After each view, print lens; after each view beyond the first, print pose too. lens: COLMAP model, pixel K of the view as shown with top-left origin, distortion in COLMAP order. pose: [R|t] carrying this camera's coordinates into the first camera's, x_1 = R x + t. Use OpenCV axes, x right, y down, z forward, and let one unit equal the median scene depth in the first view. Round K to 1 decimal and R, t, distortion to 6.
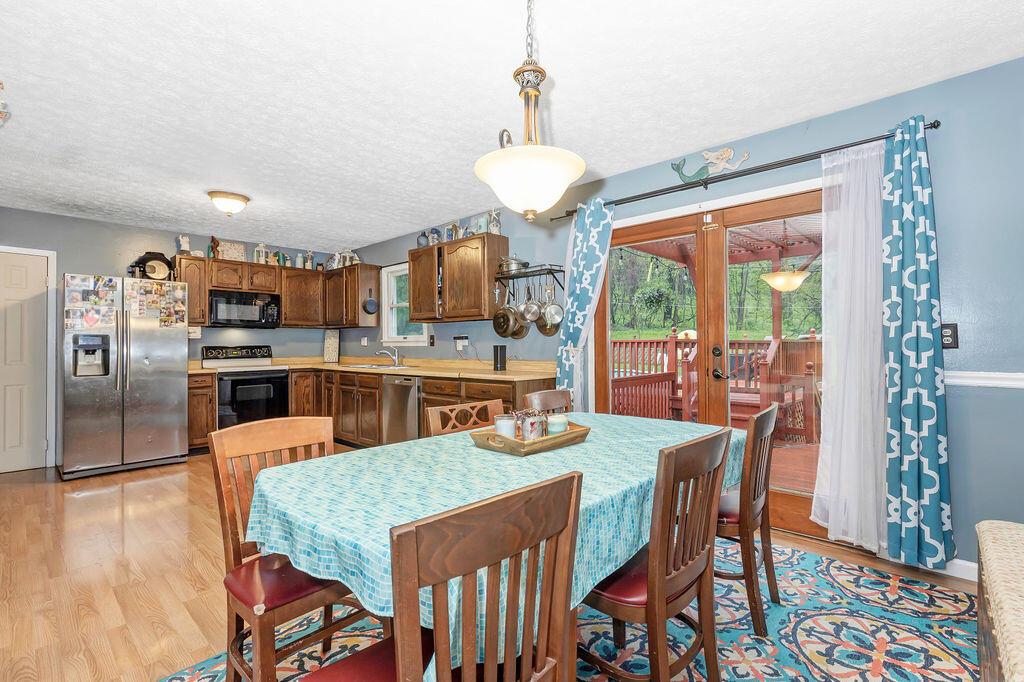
lens RADIAL K [[475.2, 0, 495.7], [0, 475.2, 341.9], [0, 0, 1]] dist [-0.000520, -0.000390]
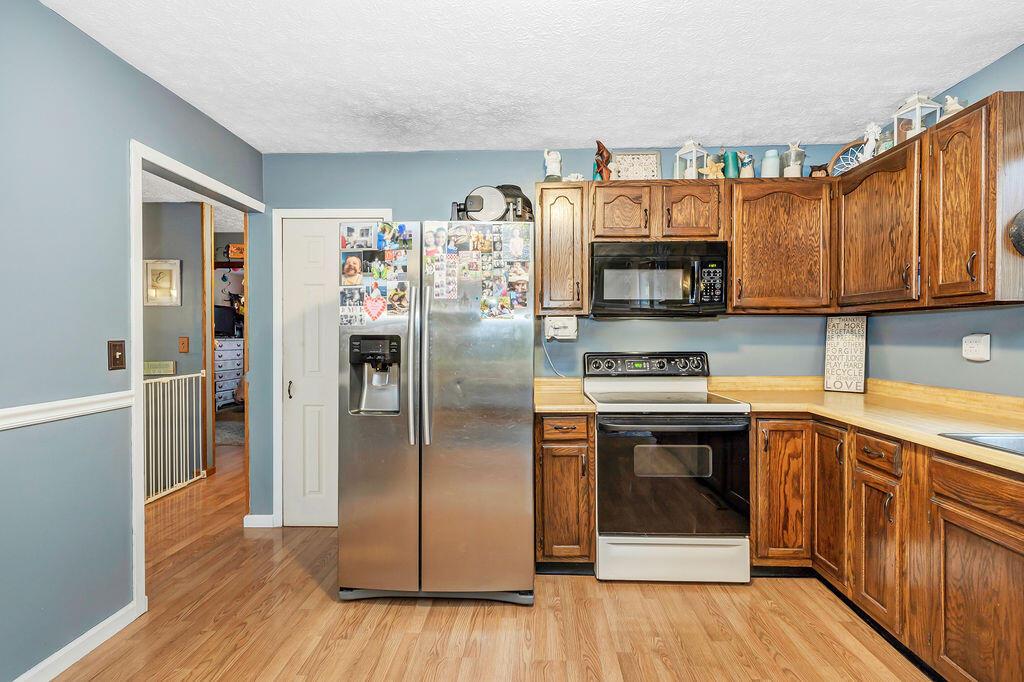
lens RADIAL K [[448.2, 0, 514.3], [0, 448.2, 336.4], [0, 0, 1]] dist [0.001592, 0.000389]
pose [[0.667033, 0.007843, -0.744987, -0.271725], [0.001384, 0.999930, 0.011767, -0.014246], [0.745027, -0.008880, 0.666975, 0.564210]]
